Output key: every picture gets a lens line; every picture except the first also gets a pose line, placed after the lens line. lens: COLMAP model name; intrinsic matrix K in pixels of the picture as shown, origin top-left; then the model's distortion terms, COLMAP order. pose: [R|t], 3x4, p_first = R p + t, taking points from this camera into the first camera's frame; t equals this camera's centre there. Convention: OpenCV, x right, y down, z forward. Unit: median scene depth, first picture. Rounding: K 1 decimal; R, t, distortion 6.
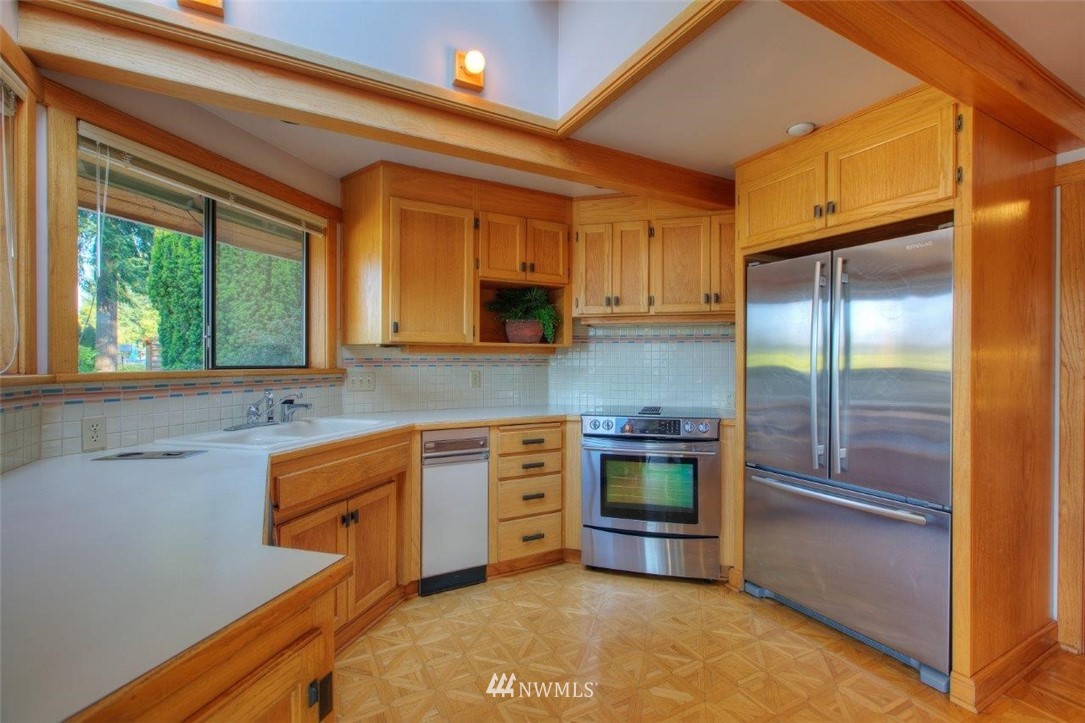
lens RADIAL K [[491.2, 0, 540.5], [0, 491.2, 363.4], [0, 0, 1]] dist [-0.001282, 0.000359]
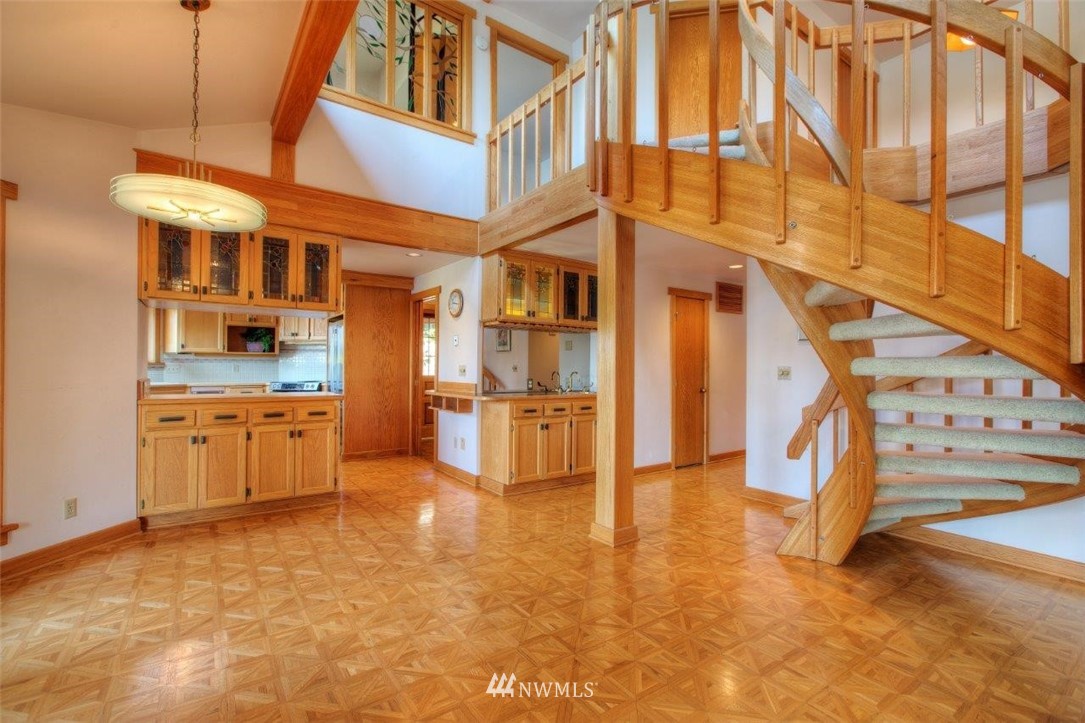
lens RADIAL K [[486.0, 0, 540.1], [0, 486.0, 363.3], [0, 0, 1]] dist [-0.000140, 0.000455]
pose [[0.993540, 0.004462, 0.113399, 1.151808], [-0.003435, 0.999951, -0.009251, 0.028959], [-0.113435, 0.008802, 0.993506, -1.549469]]
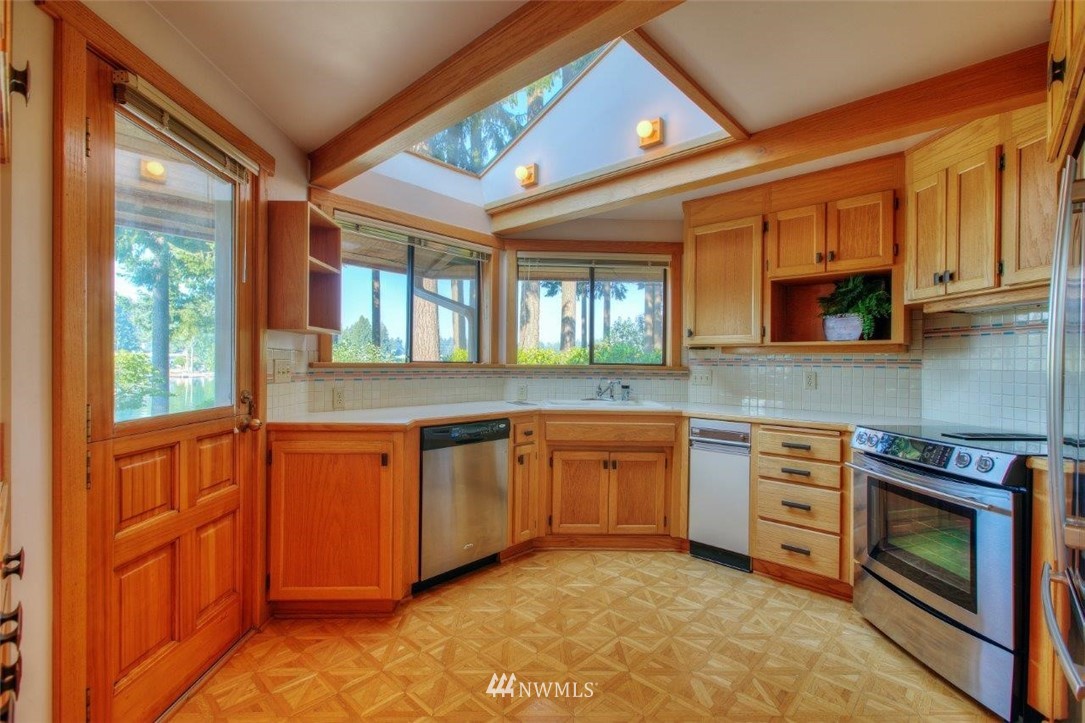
lens RADIAL K [[486.5, 0, 538.2], [0, 486.5, 361.7], [0, 0, 1]] dist [-0.003669, 0.001580]
pose [[0.312410, 0.002471, -0.949944, 0.708461], [-0.013855, 0.999902, -0.001955, 0.006224], [0.949846, 0.013772, 0.312414, 0.240674]]
